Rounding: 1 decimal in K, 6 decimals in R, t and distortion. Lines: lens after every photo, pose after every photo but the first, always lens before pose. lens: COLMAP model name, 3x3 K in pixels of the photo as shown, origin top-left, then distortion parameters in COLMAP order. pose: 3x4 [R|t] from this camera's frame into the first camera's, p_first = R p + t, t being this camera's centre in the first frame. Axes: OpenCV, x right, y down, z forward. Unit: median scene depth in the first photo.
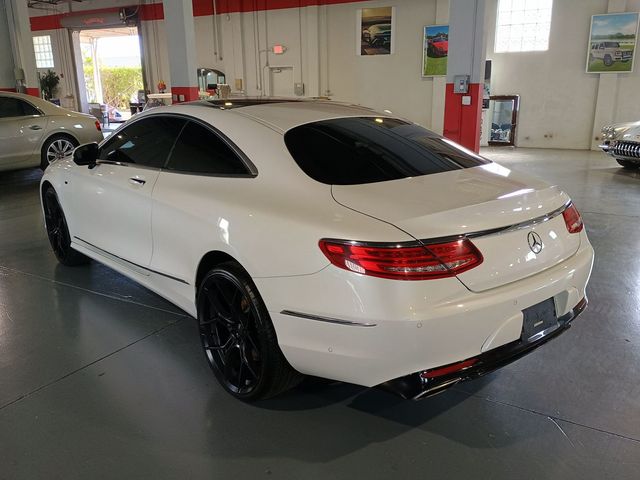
lens RADIAL K [[550.3, 0, 323.7], [0, 550.3, 236.9], [0, 0, 1]] dist [0.060700, -0.076842]
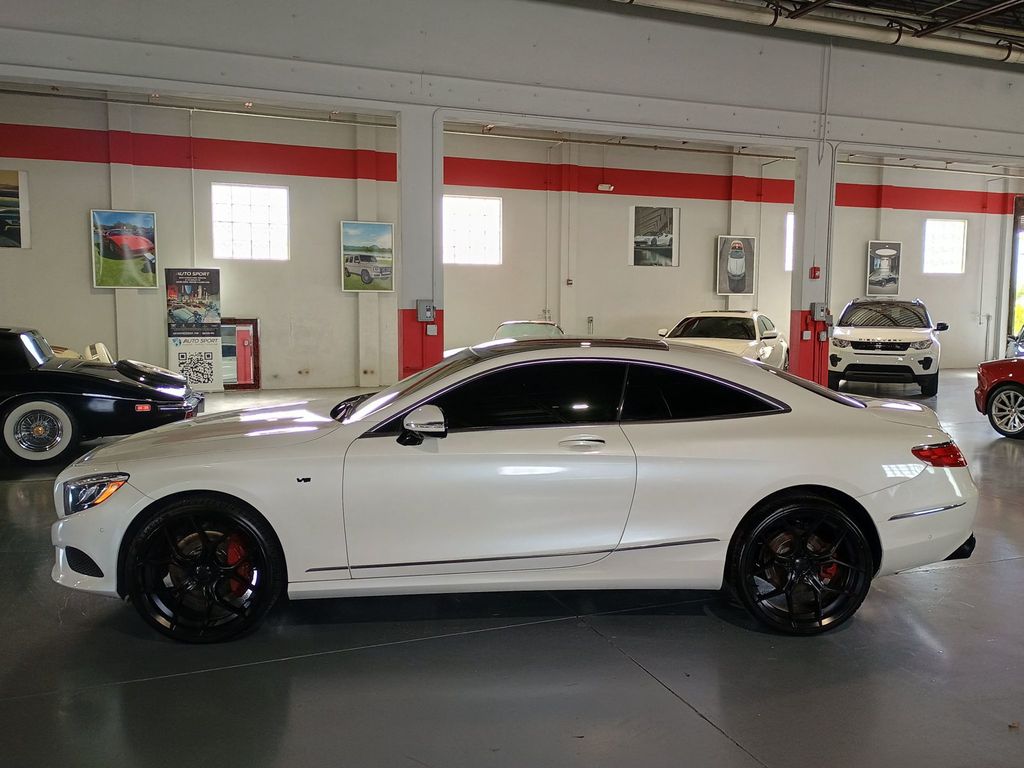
lens RADIAL K [[880.5, 0, 514.0], [0, 880.5, 385.6], [0, 0, 1]] dist [0.060700, -0.076842]
pose [[0.611965, -0.064820, 0.788224, -0.376498], [0.193609, 0.978590, -0.069840, -0.030649], [-0.766821, 0.195347, 0.611413, 0.080170]]
